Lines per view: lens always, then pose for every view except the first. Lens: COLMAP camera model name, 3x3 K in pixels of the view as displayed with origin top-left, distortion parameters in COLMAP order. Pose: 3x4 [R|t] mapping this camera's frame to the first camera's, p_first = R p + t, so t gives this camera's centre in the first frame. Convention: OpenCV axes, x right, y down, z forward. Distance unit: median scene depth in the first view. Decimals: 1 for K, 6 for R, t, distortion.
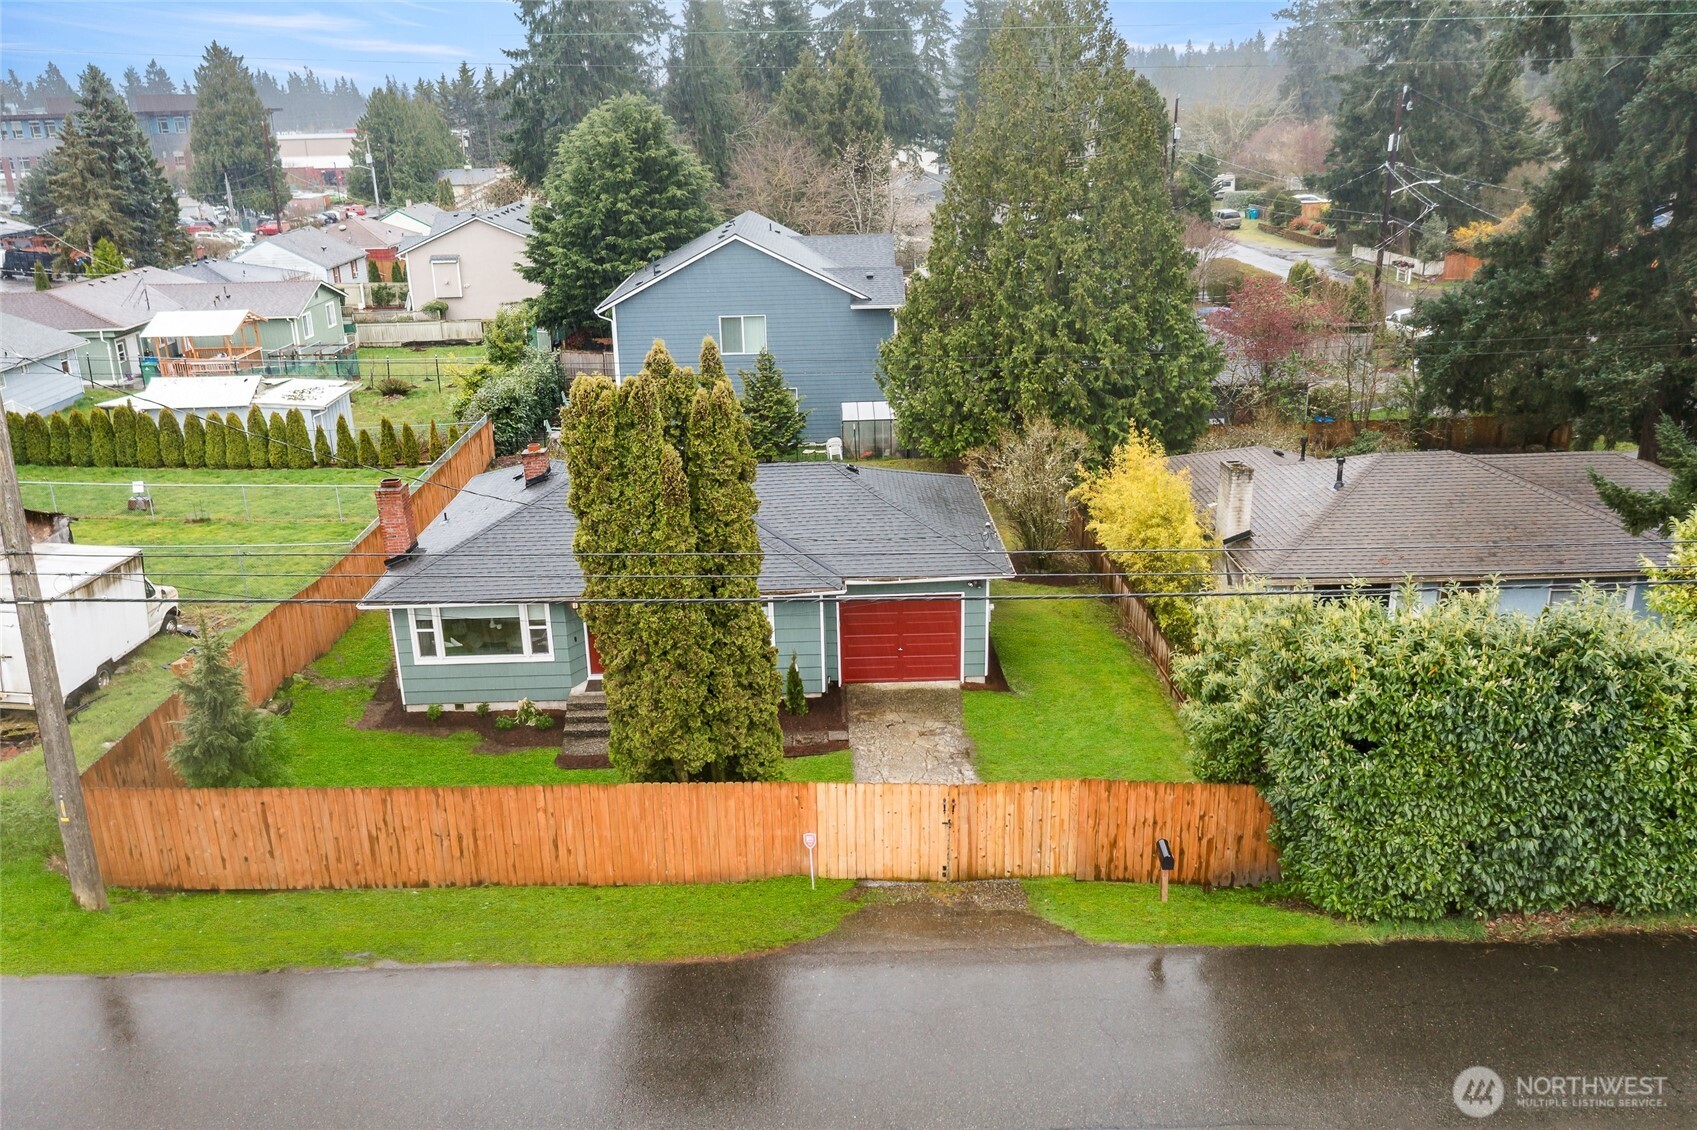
lens RADIAL K [[1364.9, 0, 848.5], [0, 1364.9, 565.0], [0, 0, 1]] dist [-0.038324, -0.001609]
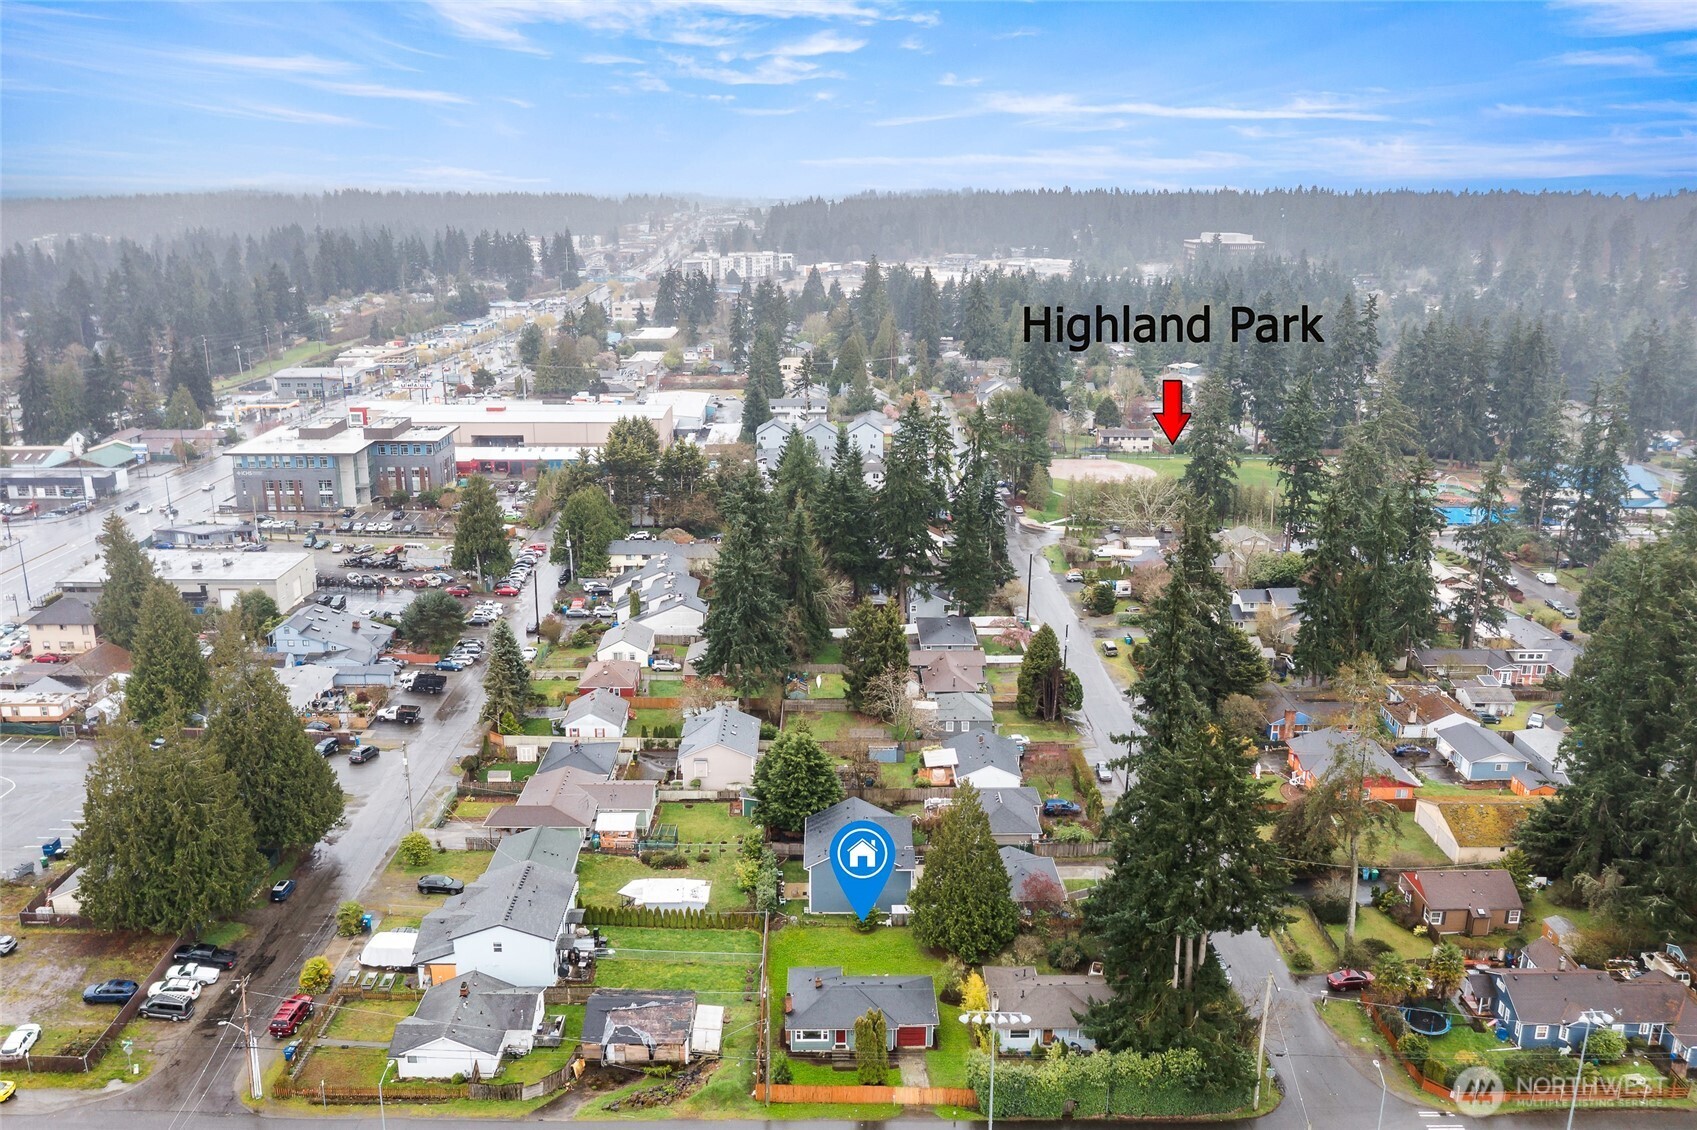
lens RADIAL K [[1364.9, 0, 848.5], [0, 1364.9, 565.0], [0, 0, 1]] dist [-0.038324, -0.001609]
pose [[0.999588, 0.027644, -0.007725, -0.159215], [-0.028115, 0.997185, -0.069508, -1.075475], [0.005782, 0.069697, 0.997551, -3.194762]]
